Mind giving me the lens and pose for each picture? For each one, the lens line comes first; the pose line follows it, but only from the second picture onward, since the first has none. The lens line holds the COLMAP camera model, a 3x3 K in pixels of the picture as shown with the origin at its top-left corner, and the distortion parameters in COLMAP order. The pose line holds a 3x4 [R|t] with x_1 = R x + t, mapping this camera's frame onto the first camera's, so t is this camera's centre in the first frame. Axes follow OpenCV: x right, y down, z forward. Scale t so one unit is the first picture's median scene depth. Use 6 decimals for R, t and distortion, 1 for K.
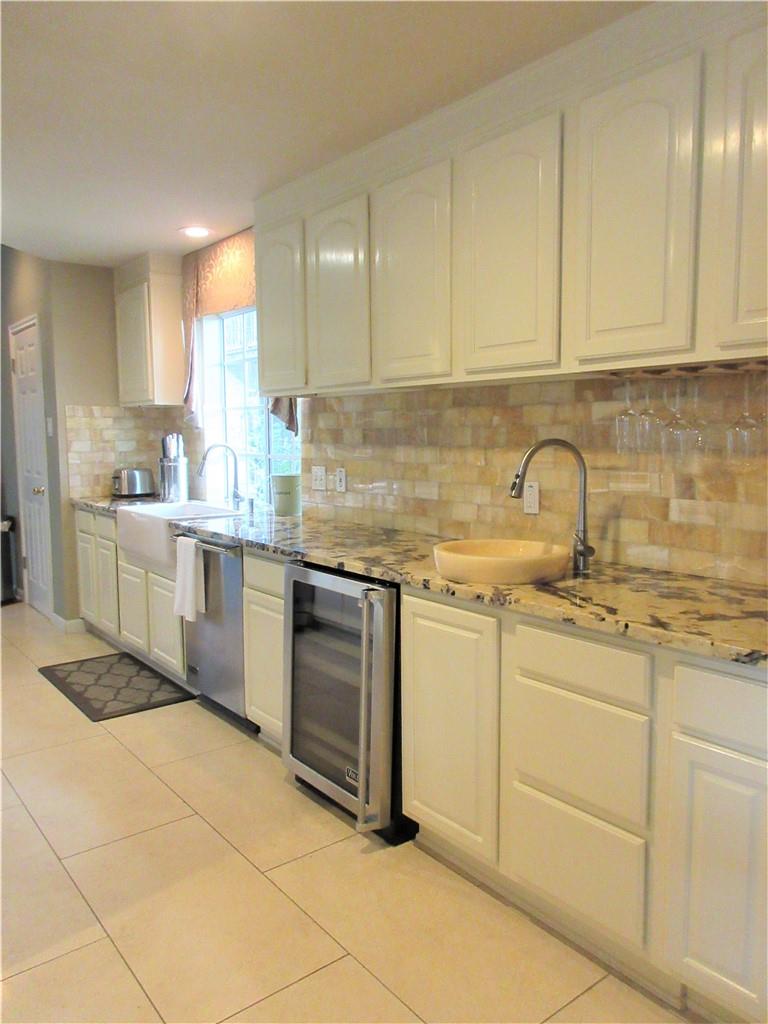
lens RADIAL K [[754.8, 0, 384.0], [0, 754.8, 512.0], [0, 0, 1]] dist [-0.089337, 0.048447]
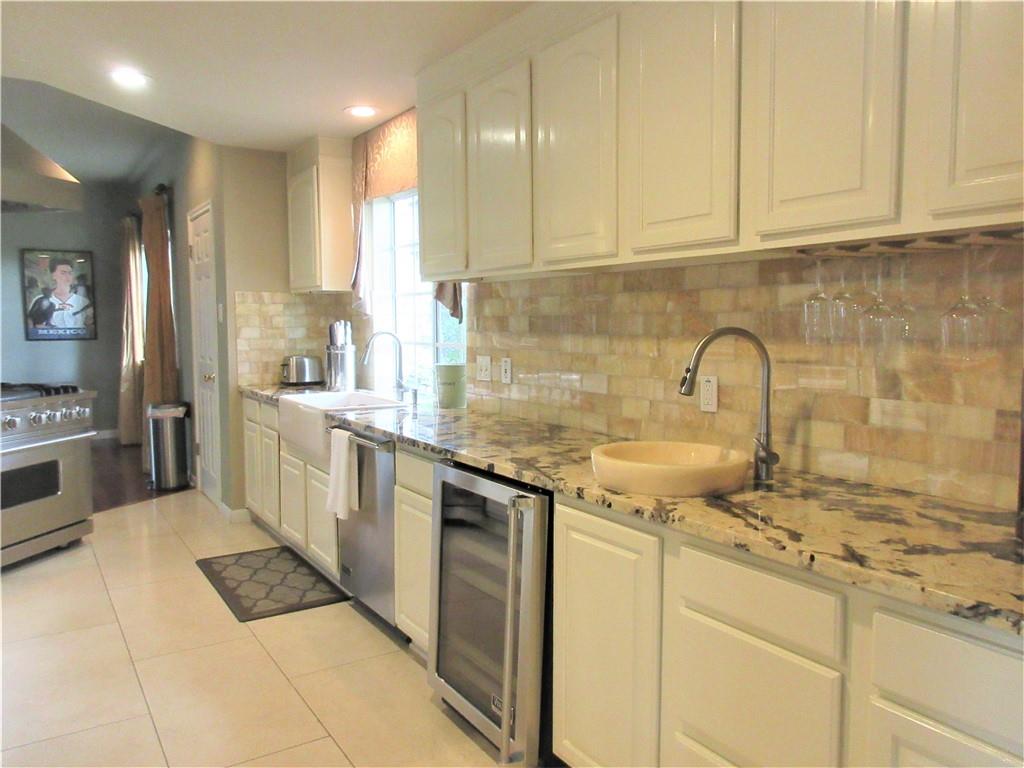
lens RADIAL K [[754.8, 0, 499.7], [0, 754.8, 378.1], [0, 0, 1]] dist [-0.089337, 0.048447]
pose [[0.994645, 0.010785, -0.102782, 0.036577], [-0.013758, 0.999506, -0.028263, -0.008050], [0.102426, 0.029525, 0.994302, 0.086164]]
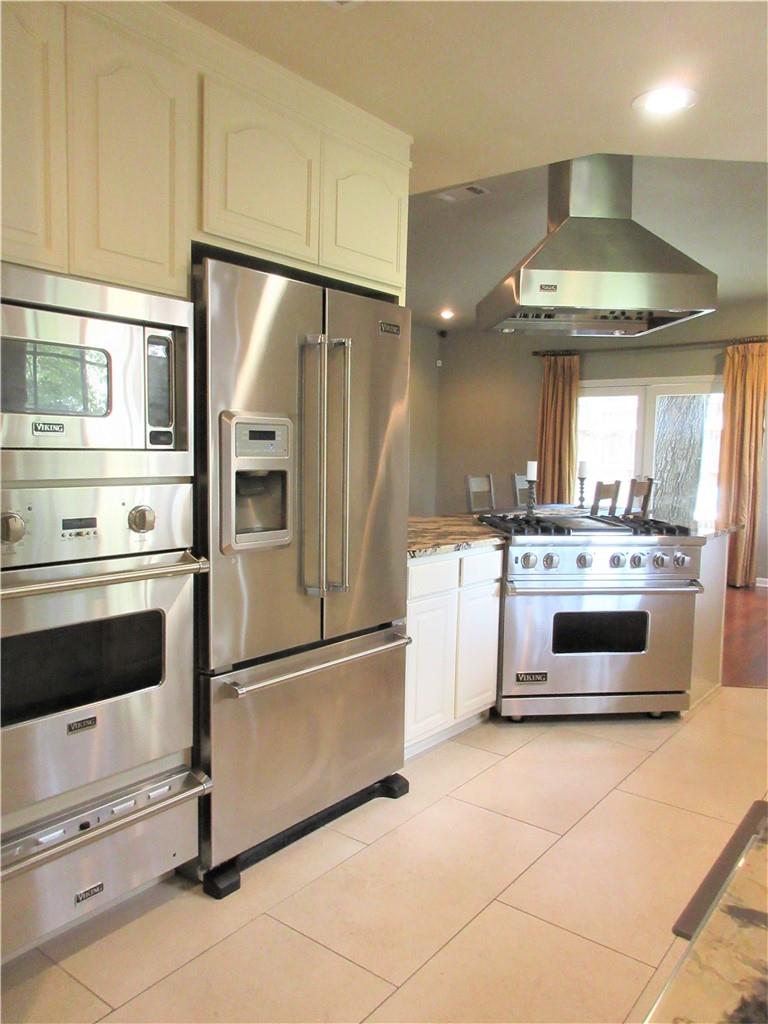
lens RADIAL K [[754.8, 0, 384.0], [0, 754.8, 512.0], [0, 0, 1]] dist [-0.089337, 0.048447]
pose [[0.233801, 0.095007, -0.967631, 0.081111], [-0.122360, 0.990177, 0.067656, -0.054752], [0.964554, 0.102582, 0.243130, 0.550479]]
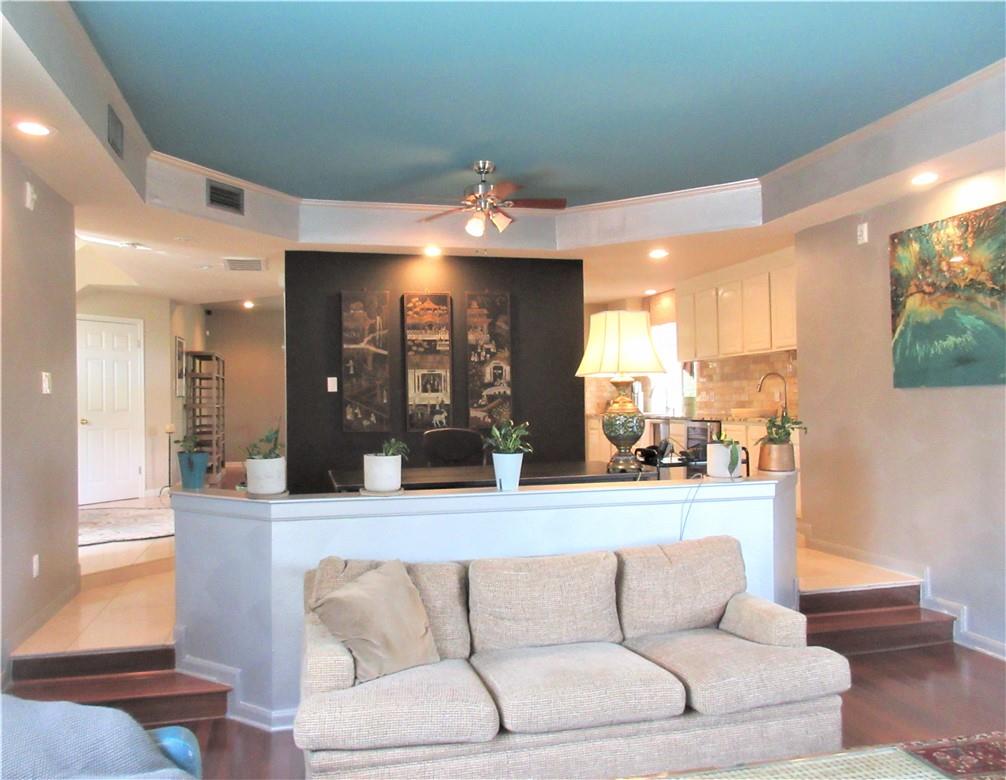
lens RADIAL K [[752.9, 0, 503.0], [0, 752.9, 390.0], [0, 0, 1]] dist [0.001049, 0.000118]
pose [[0.918361, -0.014178, -0.395489, 0.317492], [-0.033533, 0.992976, -0.113465, 0.263217], [0.394320, 0.117463, 0.911435, -1.626270]]
